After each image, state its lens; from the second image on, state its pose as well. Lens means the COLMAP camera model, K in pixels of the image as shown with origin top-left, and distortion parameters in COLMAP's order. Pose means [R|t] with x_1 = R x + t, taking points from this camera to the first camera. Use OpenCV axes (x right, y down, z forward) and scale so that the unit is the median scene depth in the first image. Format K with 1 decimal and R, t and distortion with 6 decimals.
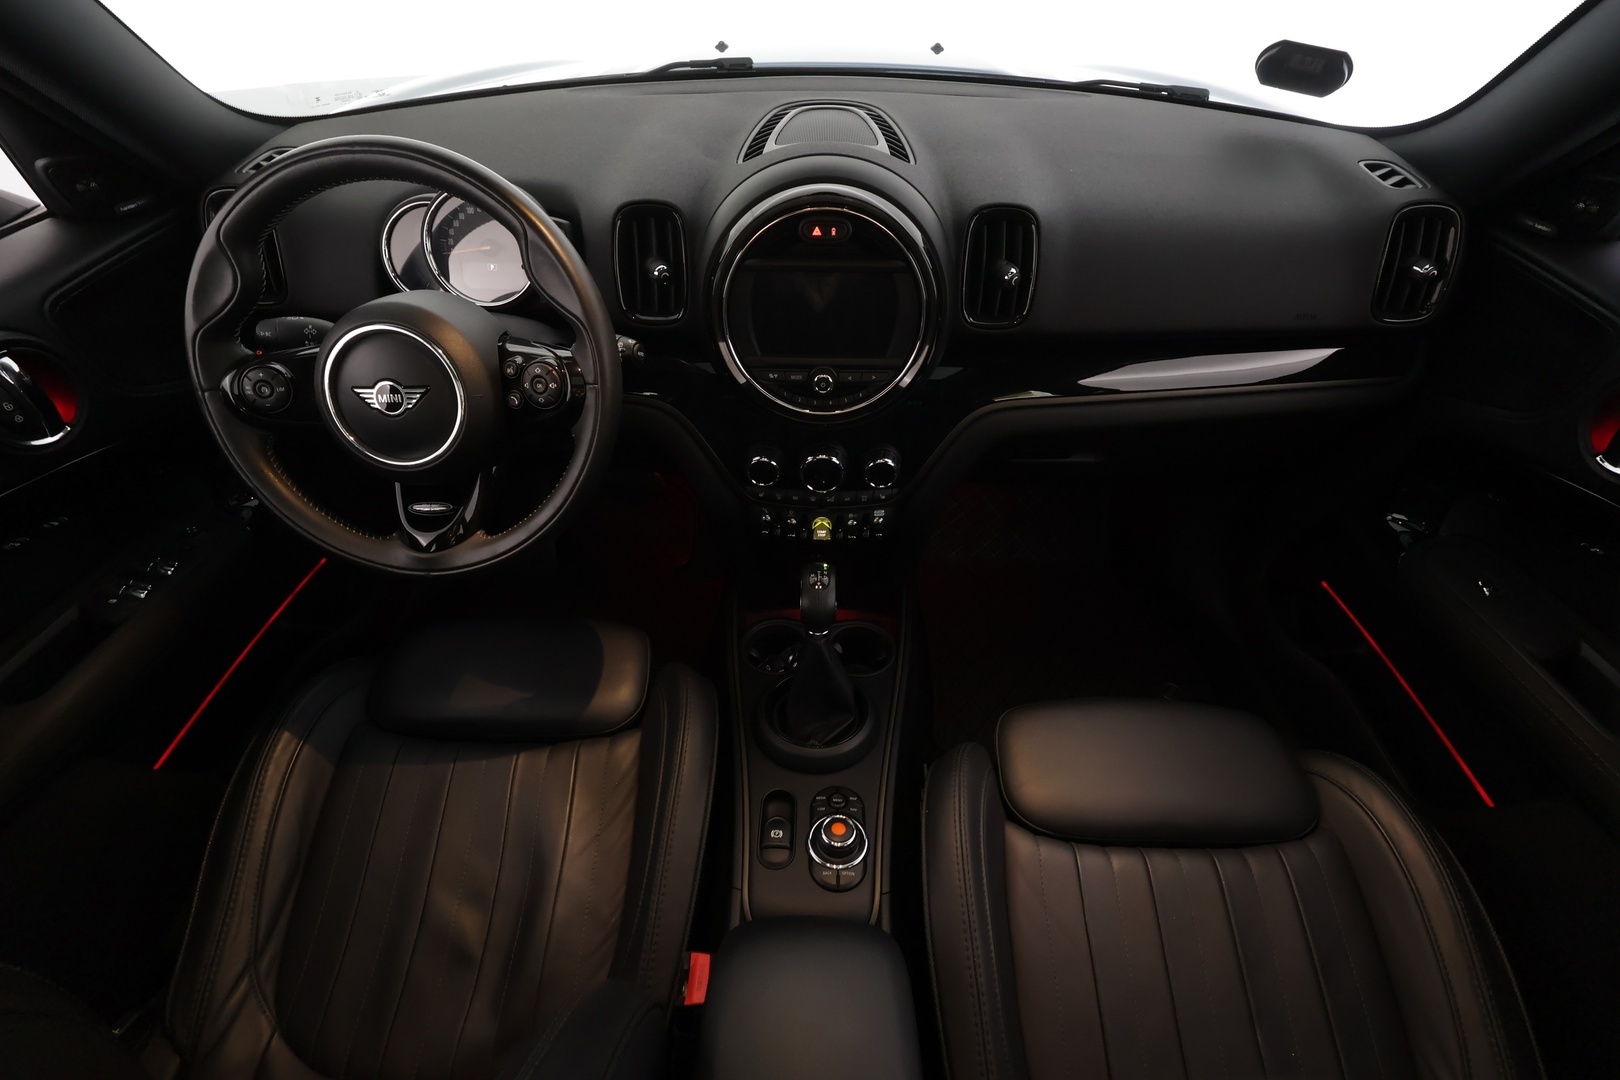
lens RADIAL K [[769.8, 0, 799.2], [0, 769.8, 540.6], [0, 0, 1]] dist [0.006253, 0.000796]
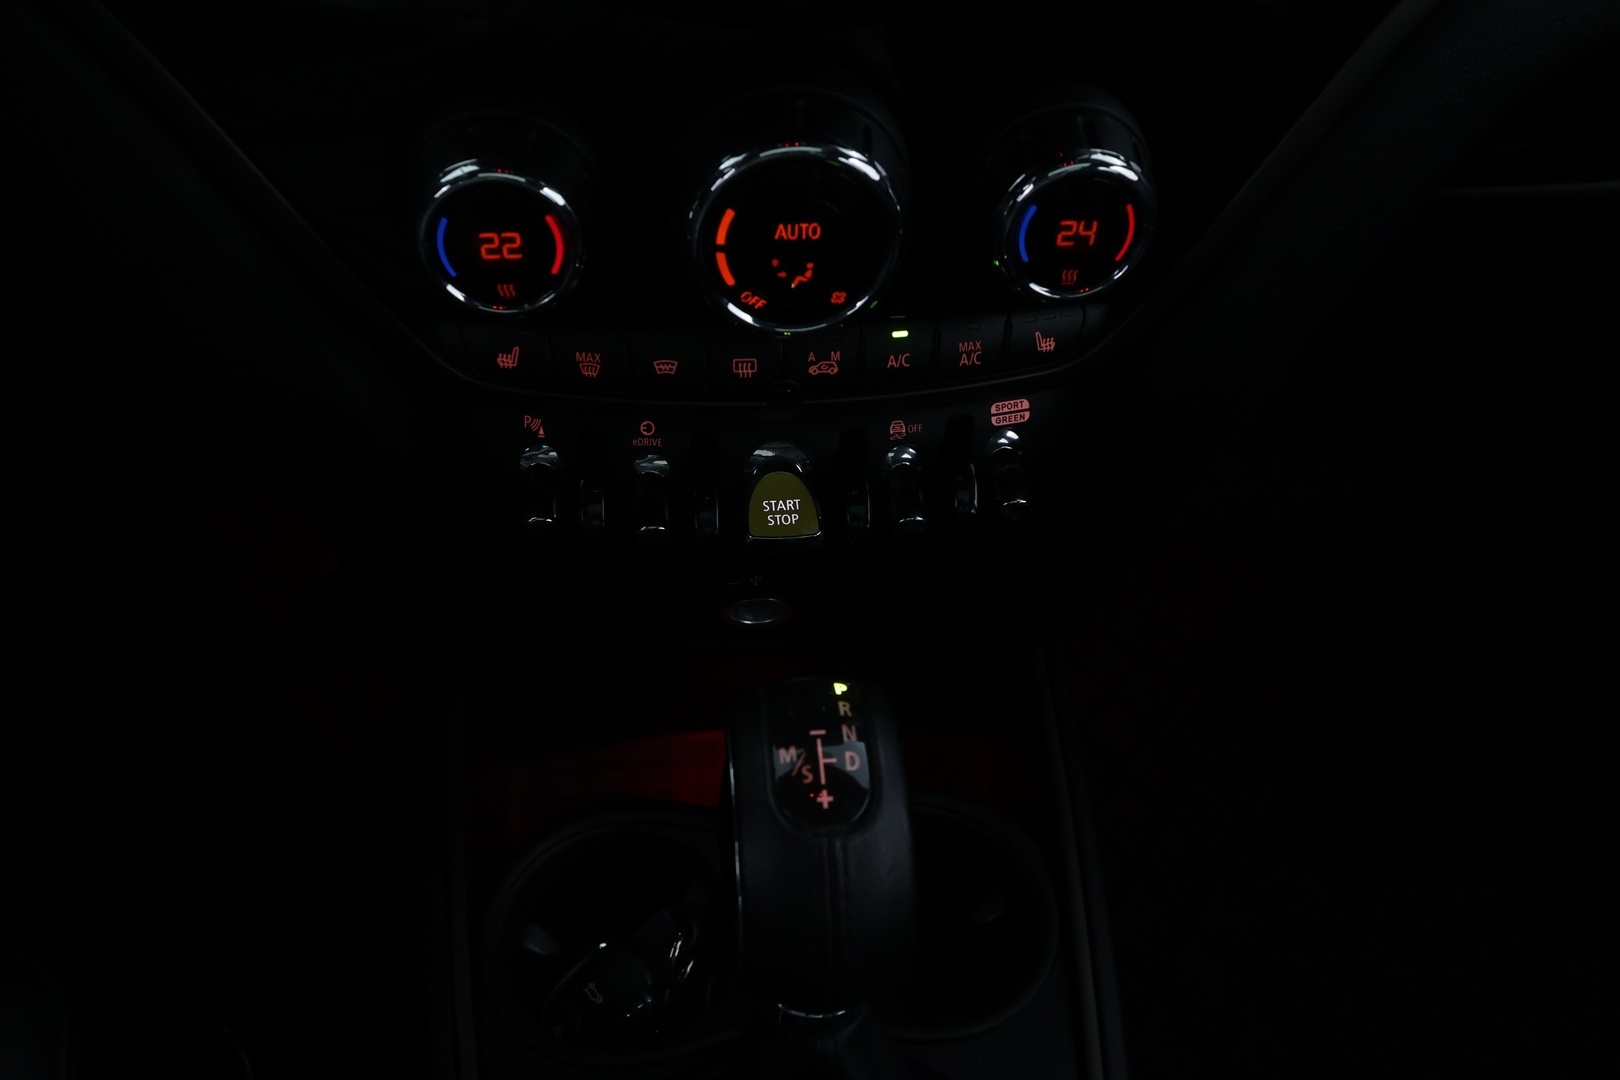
lens RADIAL K [[1324.3, 0, 813.2], [0, 1324.3, 540.6], [0, 0, 1]] dist [-0.003773, 0.015337]
pose [[0.988793, -0.066870, 0.133480, -0.019123], [0.057256, 0.995567, 0.074616, -0.035108], [-0.137878, -0.066137, 0.988239, 0.694369]]
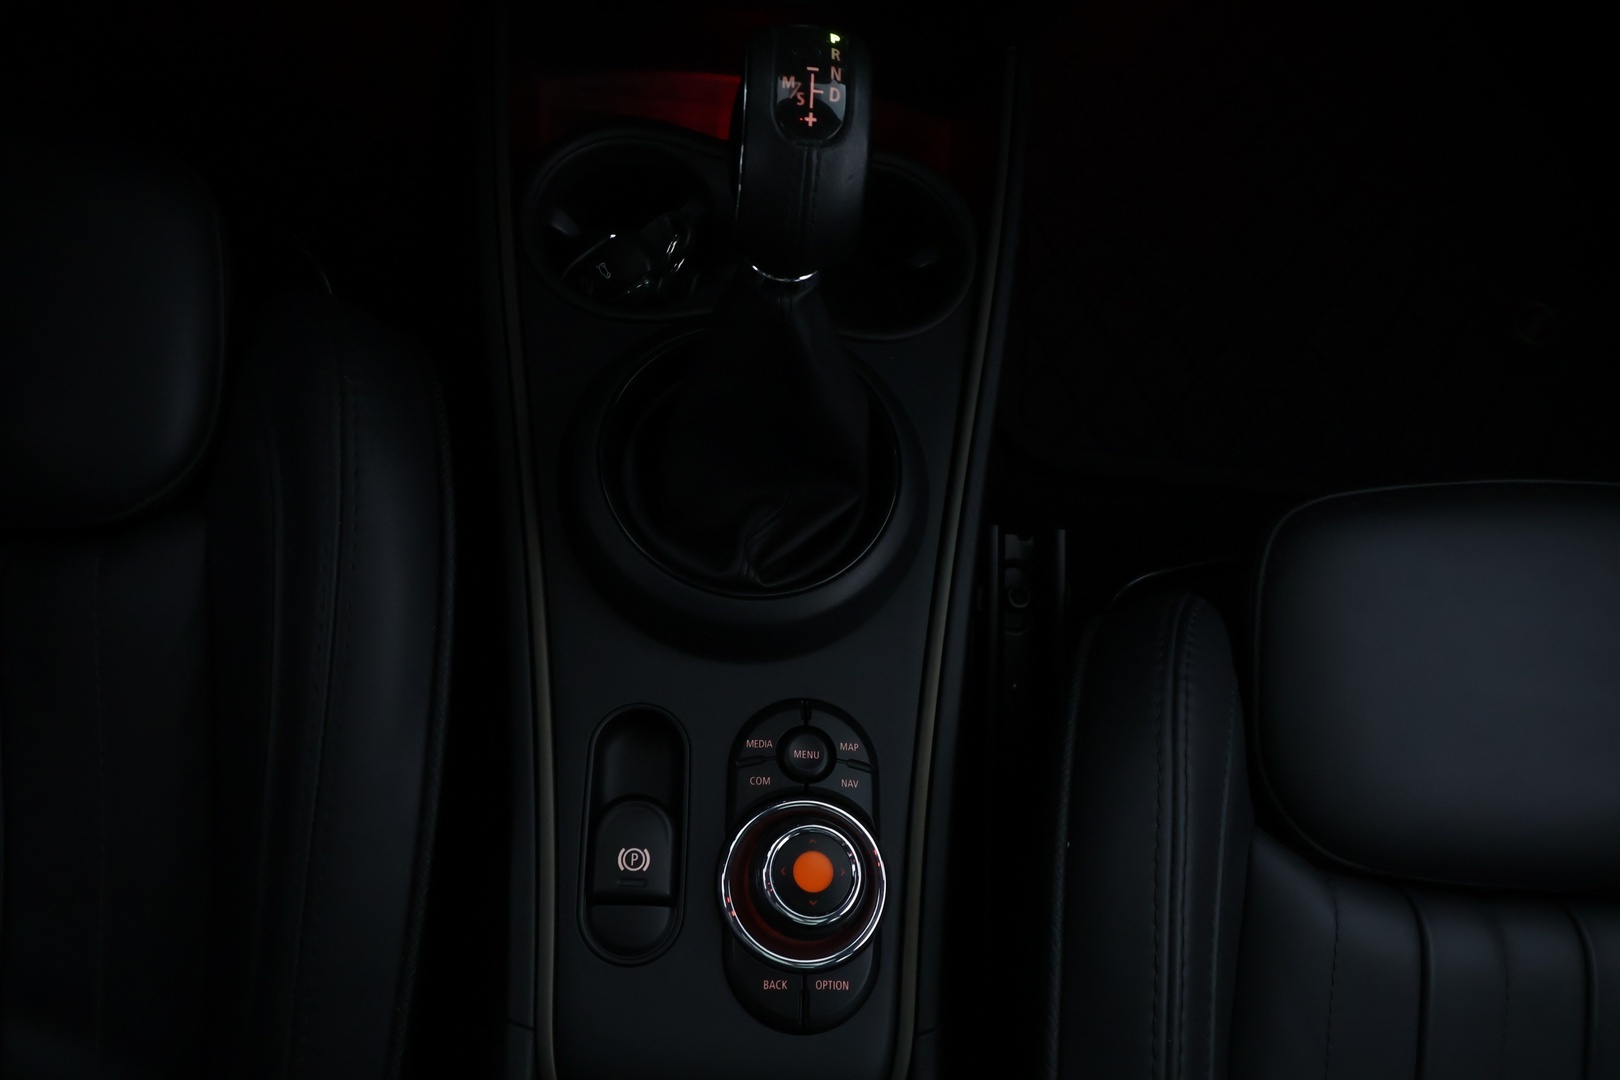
lens RADIAL K [[1324.3, 0, 776.7], [0, 1324.3, 565.8], [0, 0, 1]] dist [-0.003773, 0.015337]
pose [[0.992656, 0.026389, 0.118059, -0.038536], [-0.084834, 0.847586, 0.523834, -0.054625], [-0.086242, -0.530002, 0.843600, 0.545315]]
